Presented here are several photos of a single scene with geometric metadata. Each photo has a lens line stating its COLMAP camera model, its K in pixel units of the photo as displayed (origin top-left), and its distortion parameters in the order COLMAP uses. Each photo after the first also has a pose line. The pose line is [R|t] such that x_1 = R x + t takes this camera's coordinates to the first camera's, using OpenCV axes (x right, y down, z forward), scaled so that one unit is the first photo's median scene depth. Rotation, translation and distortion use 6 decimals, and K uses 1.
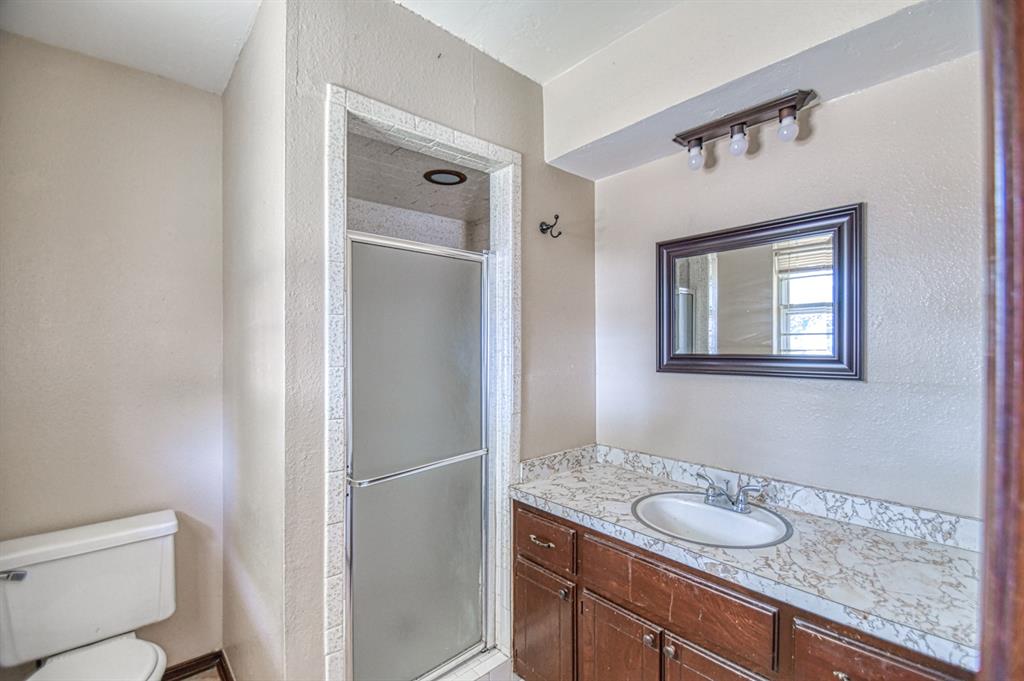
lens RADIAL K [[446.4, 0, 511.7], [0, 446.4, 343.3], [0, 0, 1]] dist [0.008730, -0.000842]
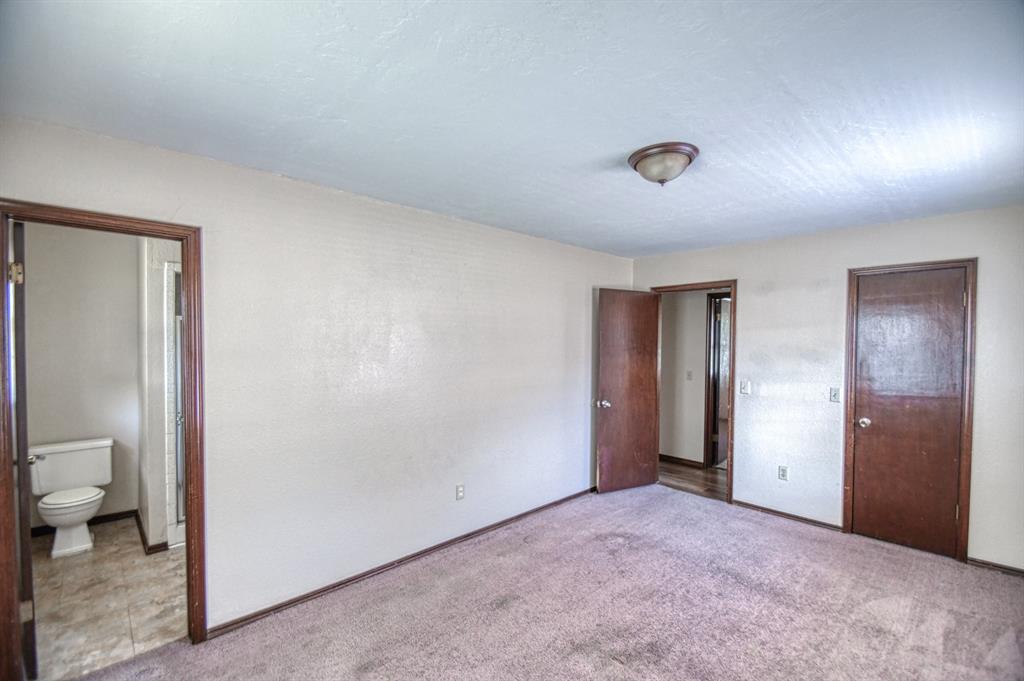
lens RADIAL K [[449.6, 0, 511.0], [0, 449.6, 343.4], [0, 0, 1]] dist [0.012463, -0.013232]
pose [[0.999352, 0.018772, 0.030712, 1.094604], [-0.019432, 0.999584, 0.021316, -0.152454], [-0.030299, -0.021899, 0.999301, -1.209162]]
